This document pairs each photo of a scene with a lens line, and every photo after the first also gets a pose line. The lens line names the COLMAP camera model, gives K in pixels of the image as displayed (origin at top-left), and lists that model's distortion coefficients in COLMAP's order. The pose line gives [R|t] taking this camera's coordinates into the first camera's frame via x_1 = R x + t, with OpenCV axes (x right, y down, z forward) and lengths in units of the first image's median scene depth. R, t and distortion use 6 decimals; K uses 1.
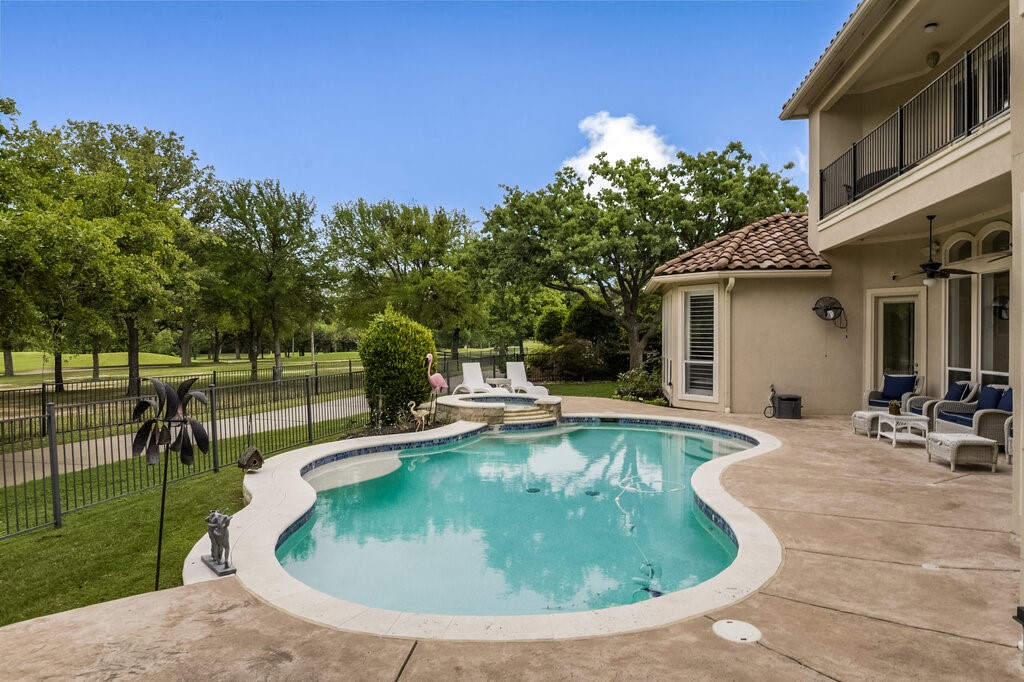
lens RADIAL K [[633.0, 0, 512.0], [0, 633.0, 341.0], [0, 0, 1]] dist [-0.000969, -0.001027]
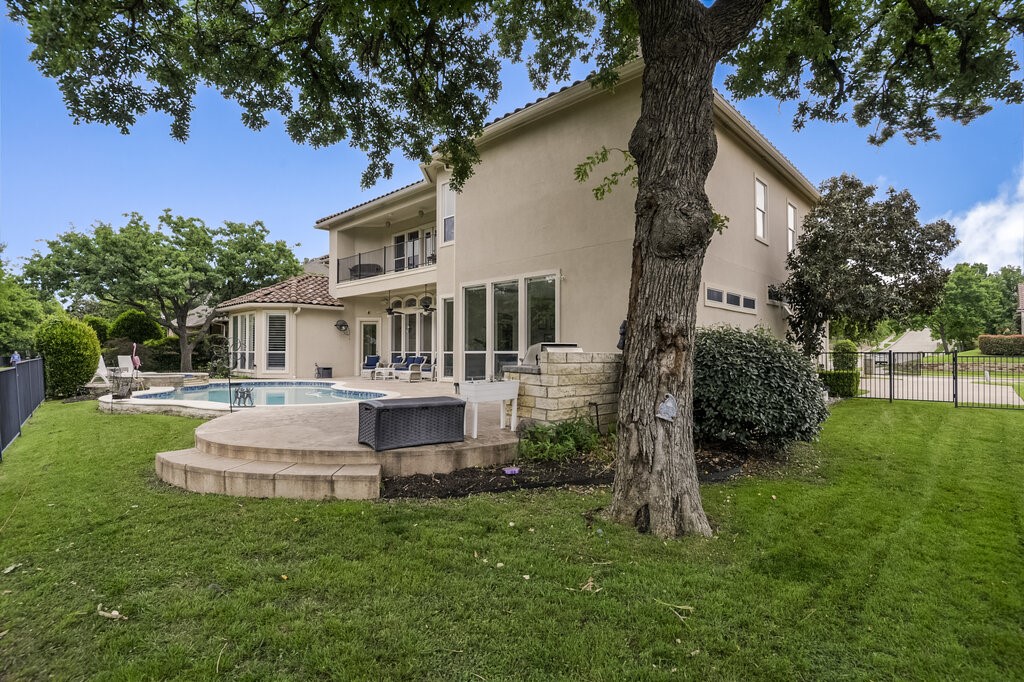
lens RADIAL K [[489.1, 0, 512.0], [0, 489.1, 341.0], [0, 0, 1]] dist [-0.000117, -0.000004]
pose [[0.559804, 0.016267, 0.828466, -0.513296], [0.006861, 0.999682, -0.024265, 0.042484], [-0.828597, 0.019268, 0.559514, -0.365674]]
